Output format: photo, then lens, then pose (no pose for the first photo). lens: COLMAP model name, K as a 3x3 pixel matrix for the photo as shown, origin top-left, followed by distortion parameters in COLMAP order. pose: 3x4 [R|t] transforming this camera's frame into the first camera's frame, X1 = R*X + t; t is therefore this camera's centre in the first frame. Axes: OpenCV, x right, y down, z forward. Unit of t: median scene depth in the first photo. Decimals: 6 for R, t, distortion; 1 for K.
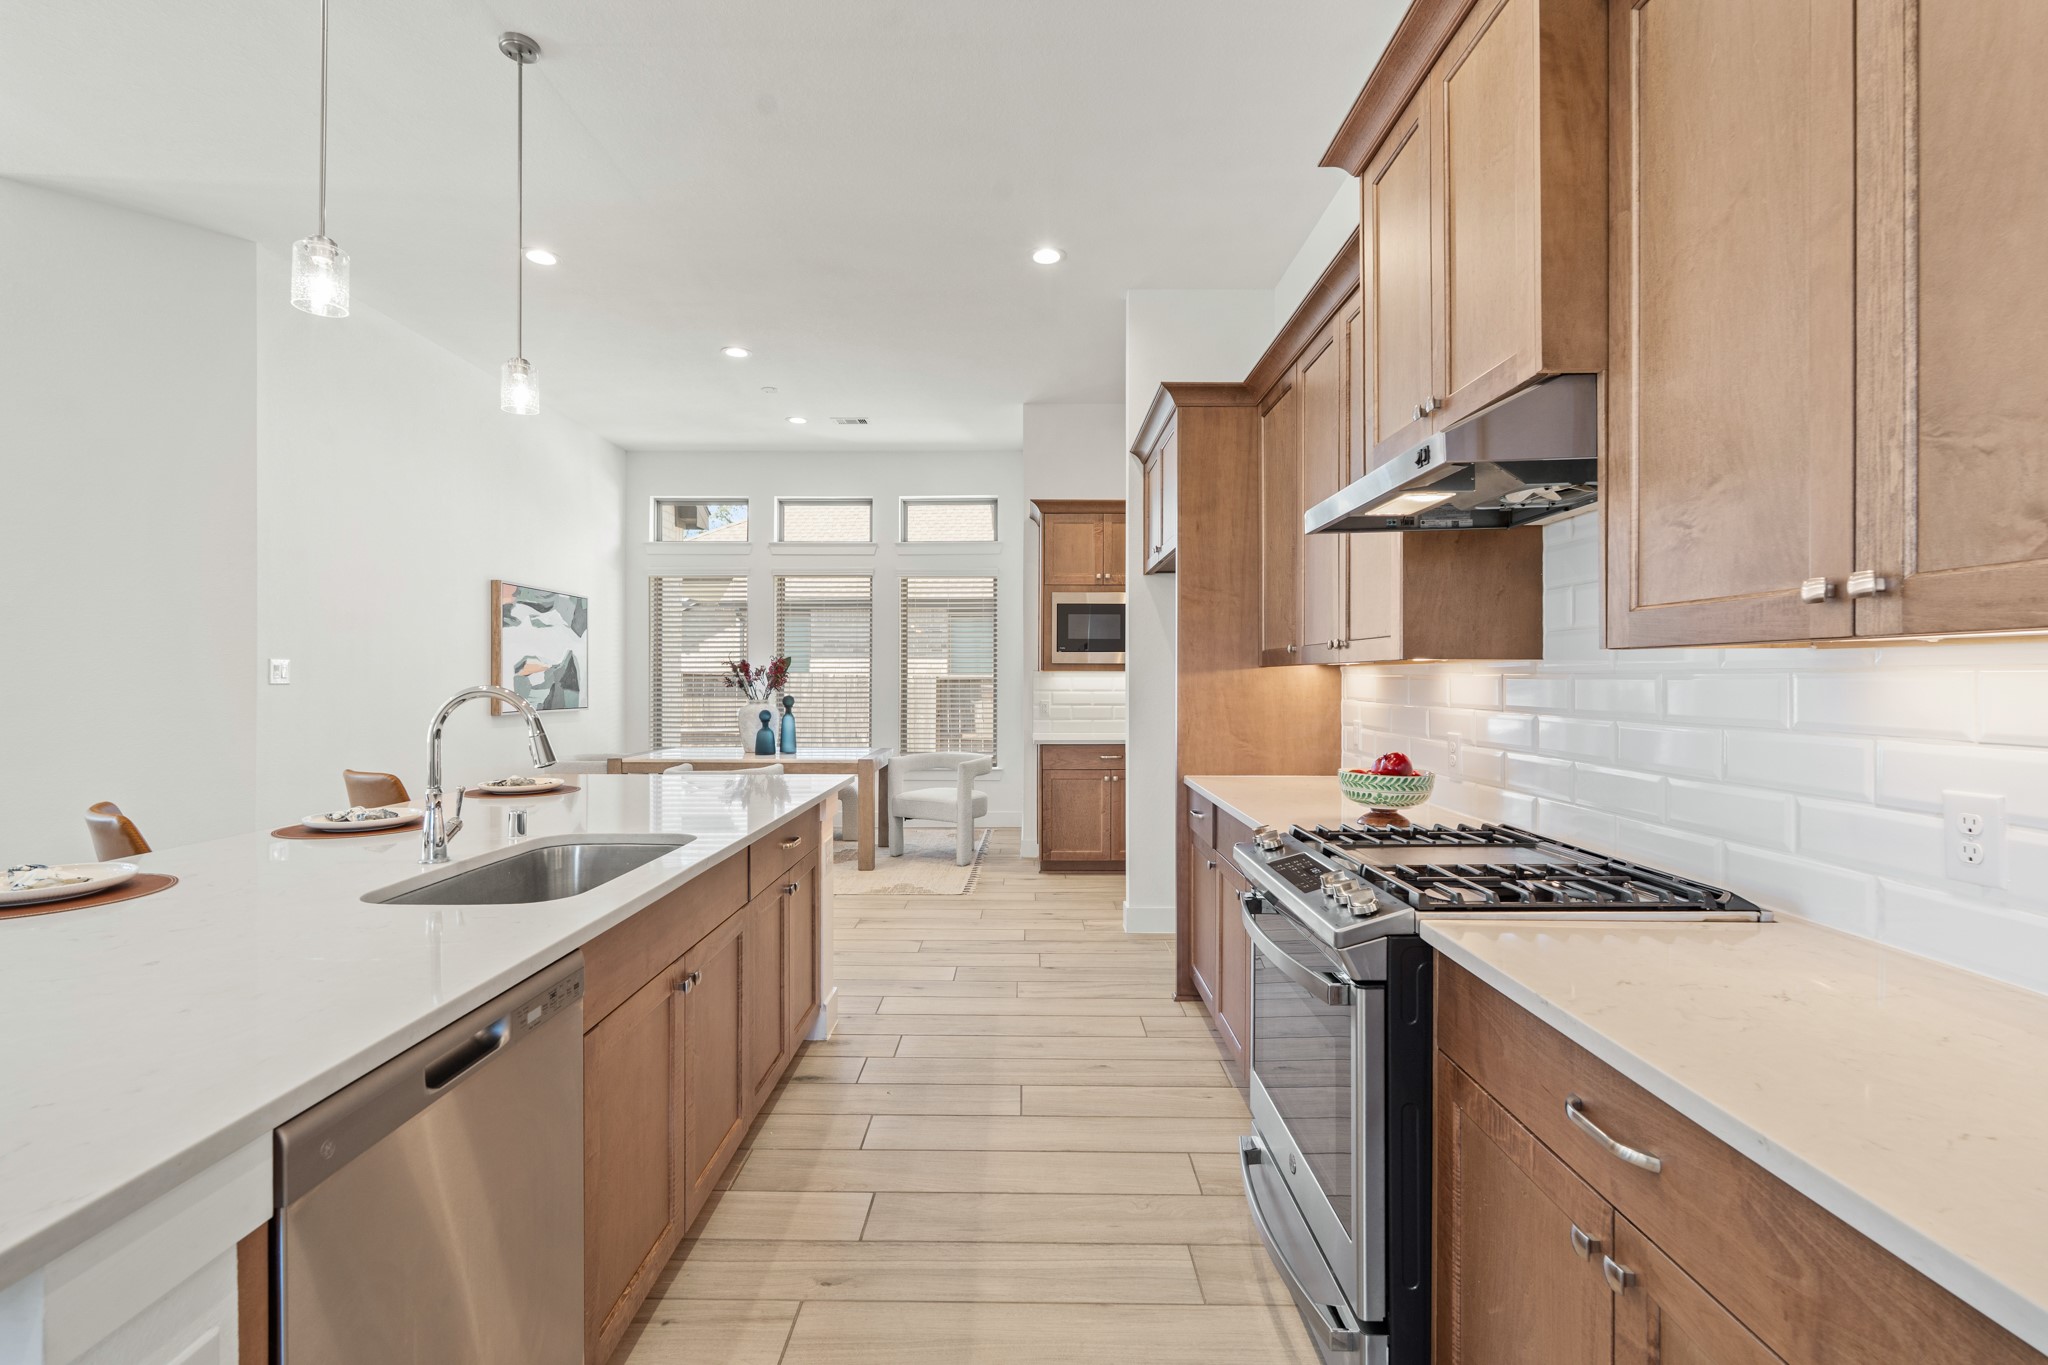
lens RADIAL K [[901.0, 0, 1011.7], [0, 901.0, 670.9], [0, 0, 1]] dist [-0.002256, -0.000906]
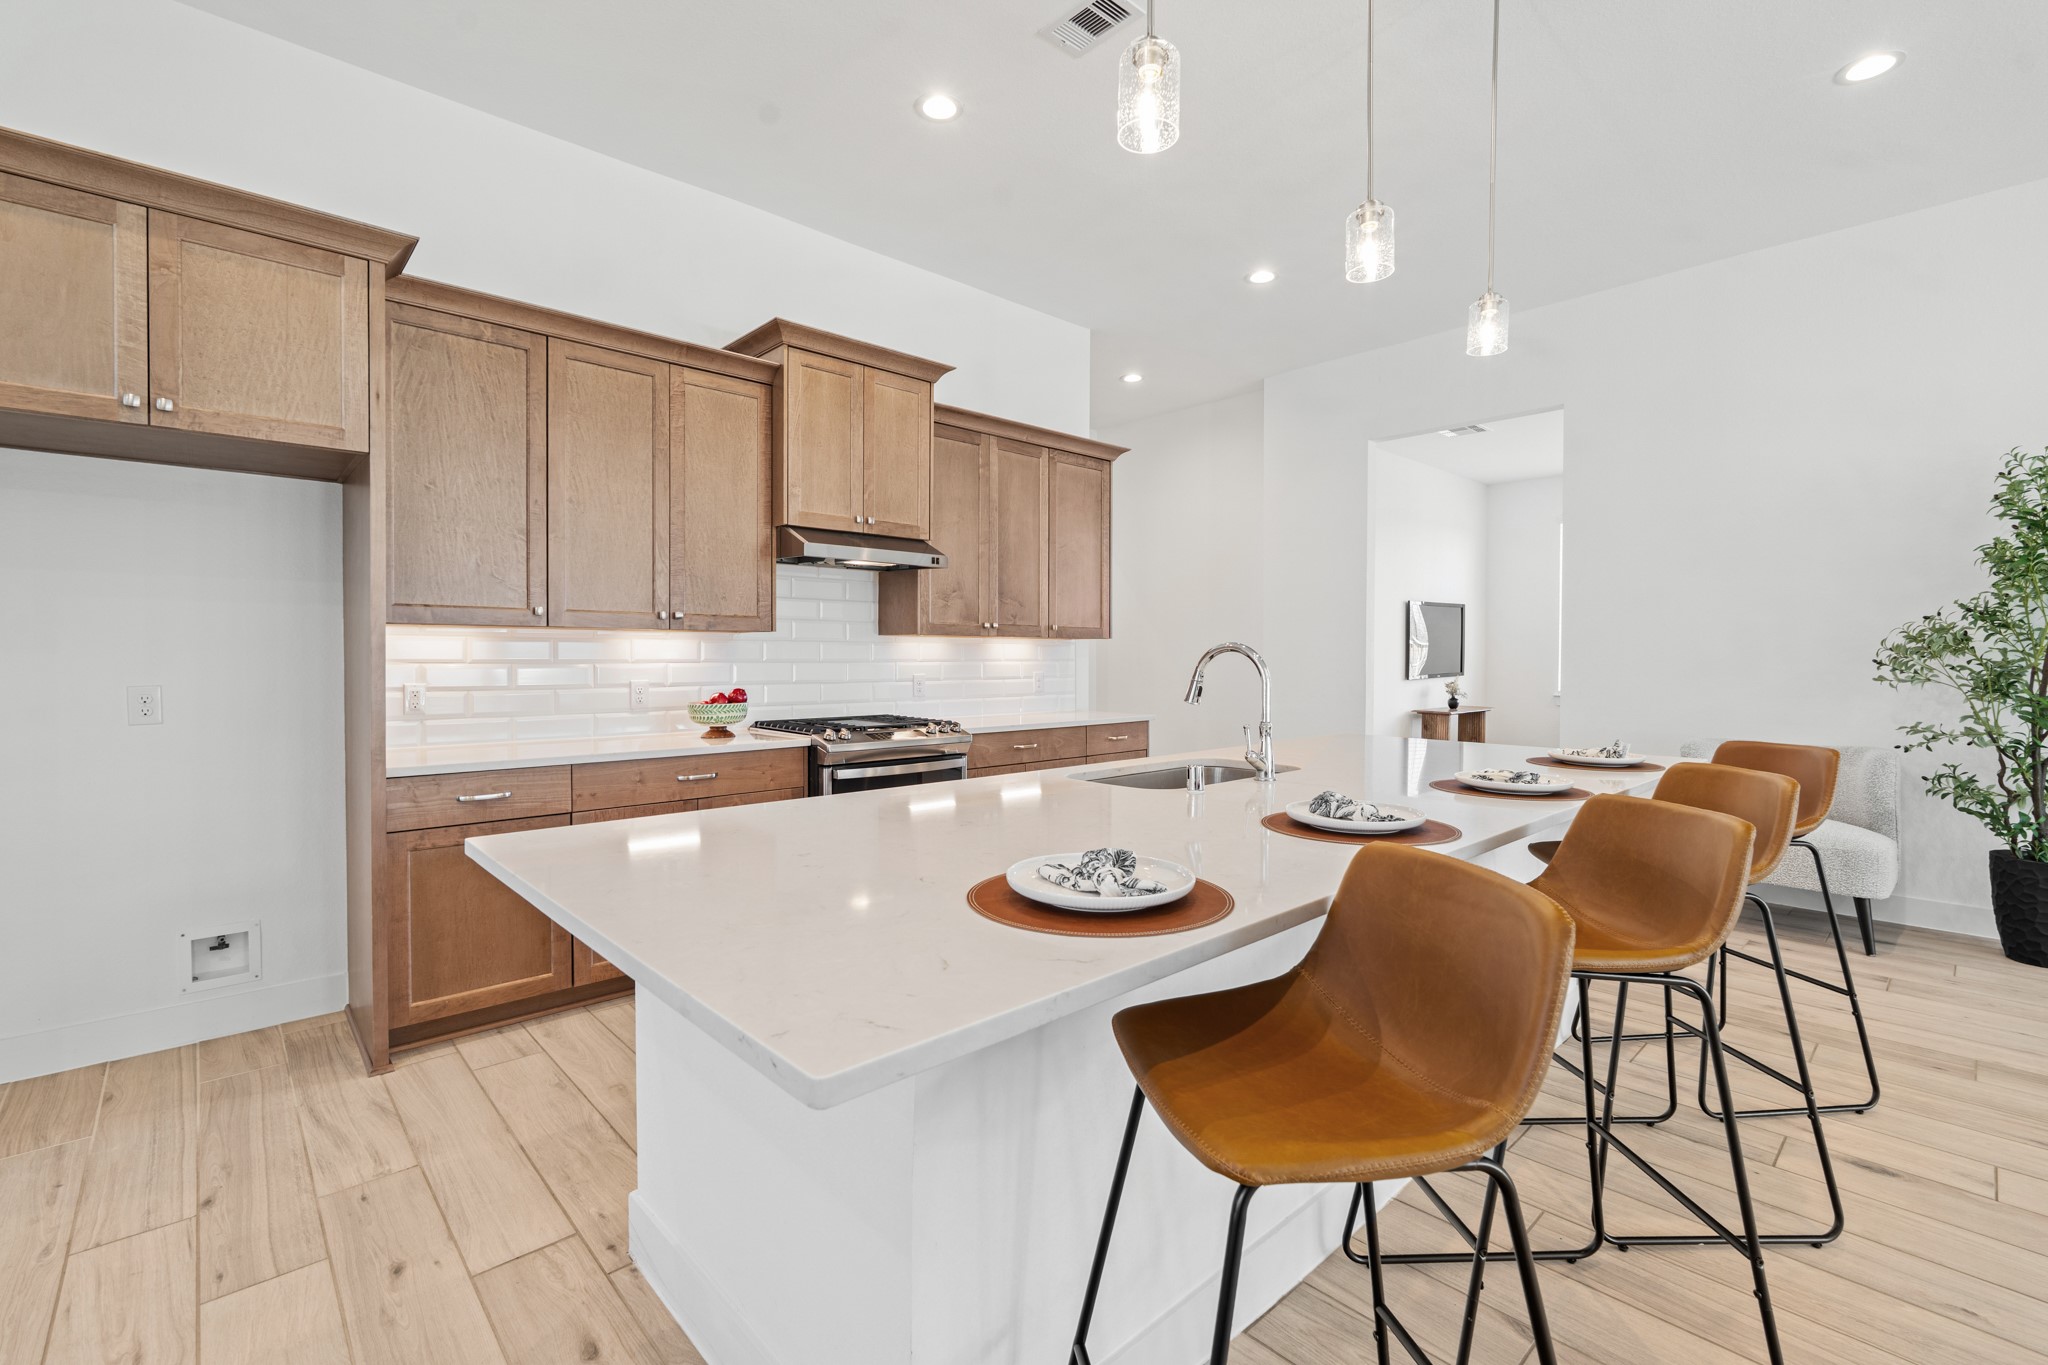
lens RADIAL K [[901.0, 0, 1021.4], [0, 901.0, 670.9], [0, 0, 1]] dist [-0.002256, -0.000906]
pose [[-0.688078, -0.012761, 0.725524, -0.405686], [-0.005691, 0.999910, 0.012190, 0.013686], [-0.725614, 0.004258, -0.688089, 0.647800]]
